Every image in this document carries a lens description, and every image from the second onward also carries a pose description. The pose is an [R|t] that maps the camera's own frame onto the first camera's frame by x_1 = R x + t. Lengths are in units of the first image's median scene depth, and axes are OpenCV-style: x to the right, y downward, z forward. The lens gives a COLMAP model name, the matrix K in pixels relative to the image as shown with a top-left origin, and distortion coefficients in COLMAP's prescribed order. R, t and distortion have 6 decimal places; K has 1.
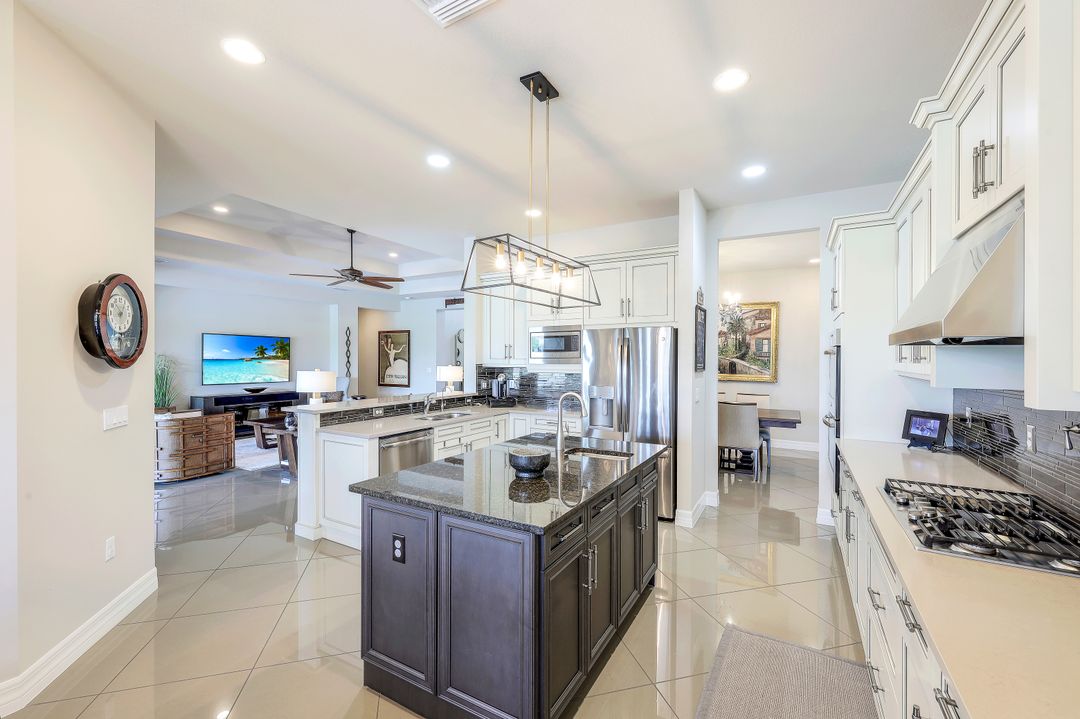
lens RADIAL K [[448.9, 0, 540.0], [0, 448.9, 359.5], [0, 0, 1]] dist [-0.000830, -0.000082]
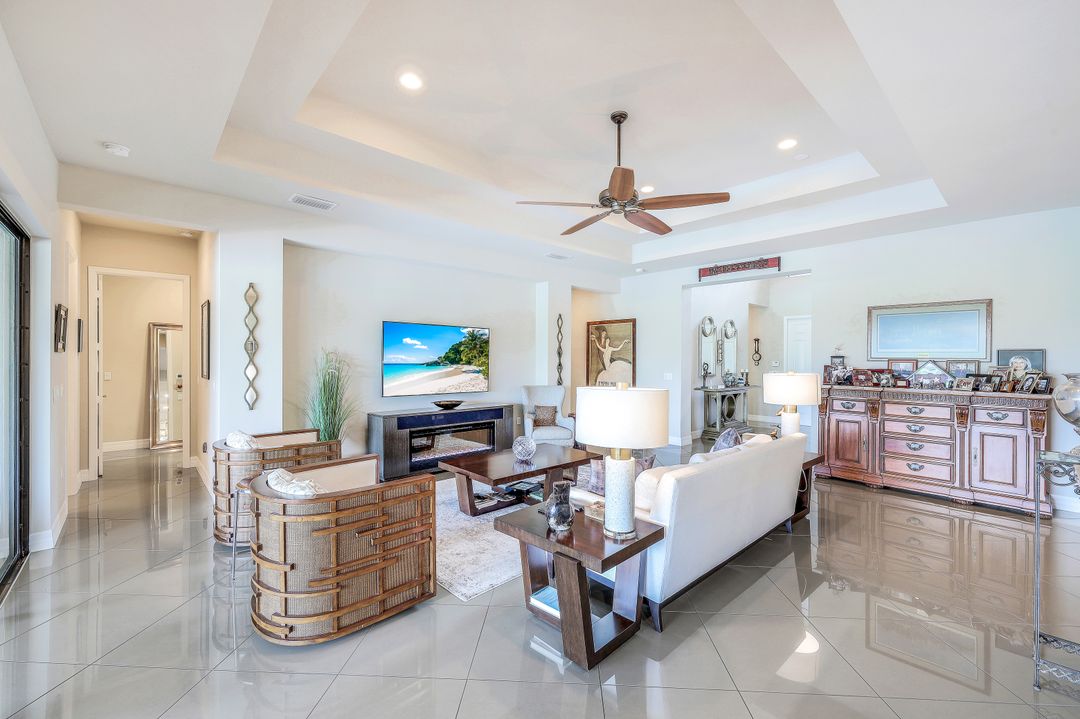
lens RADIAL K [[440.8, 0, 540.0], [0, 440.8, 359.5], [0, 0, 1]] dist [0.001444, 0.000214]
pose [[0.951915, 0.003004, -0.306347, -0.301486], [-0.003919, 0.999990, -0.002370, 0.000350], [0.306337, 0.003457, 0.951917, 0.411856]]
